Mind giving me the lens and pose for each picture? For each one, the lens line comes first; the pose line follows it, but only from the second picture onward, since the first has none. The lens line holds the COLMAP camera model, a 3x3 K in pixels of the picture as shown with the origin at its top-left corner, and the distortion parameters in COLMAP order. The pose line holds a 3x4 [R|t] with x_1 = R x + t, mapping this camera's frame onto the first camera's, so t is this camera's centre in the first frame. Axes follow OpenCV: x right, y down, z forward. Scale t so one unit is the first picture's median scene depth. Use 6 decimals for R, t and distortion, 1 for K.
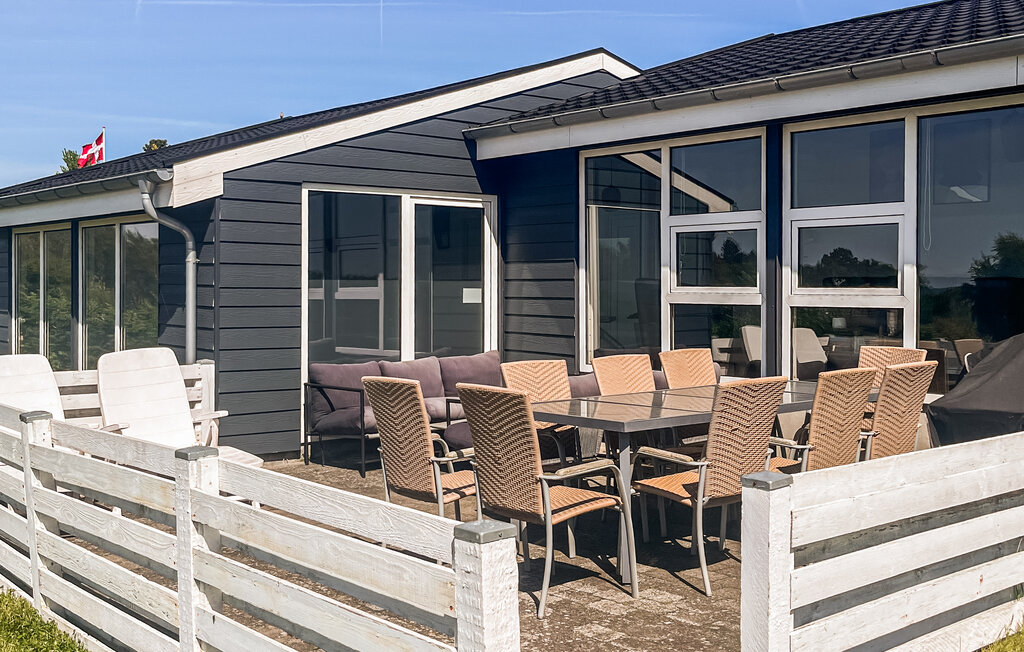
lens RADIAL K [[1075.1, 0, 513.4], [0, 1075.1, 278.2], [0, 0, 1]] dist [0.079230, -0.032222]
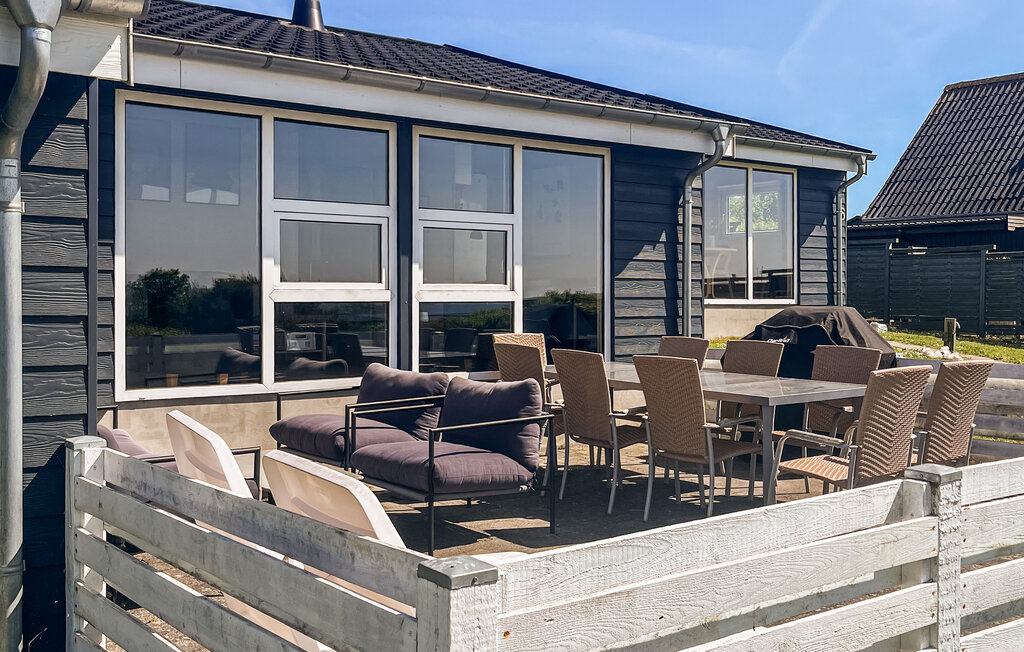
lens RADIAL K [[1075.1, 0, 513.4], [0, 1075.1, 278.2], [0, 0, 1]] dist [0.079230, -0.032222]
pose [[0.045288, 0.003741, 0.998967, -0.751821], [-0.013846, 0.999899, -0.003117, 0.005039], [-0.998878, -0.013691, 0.045335, 0.844060]]
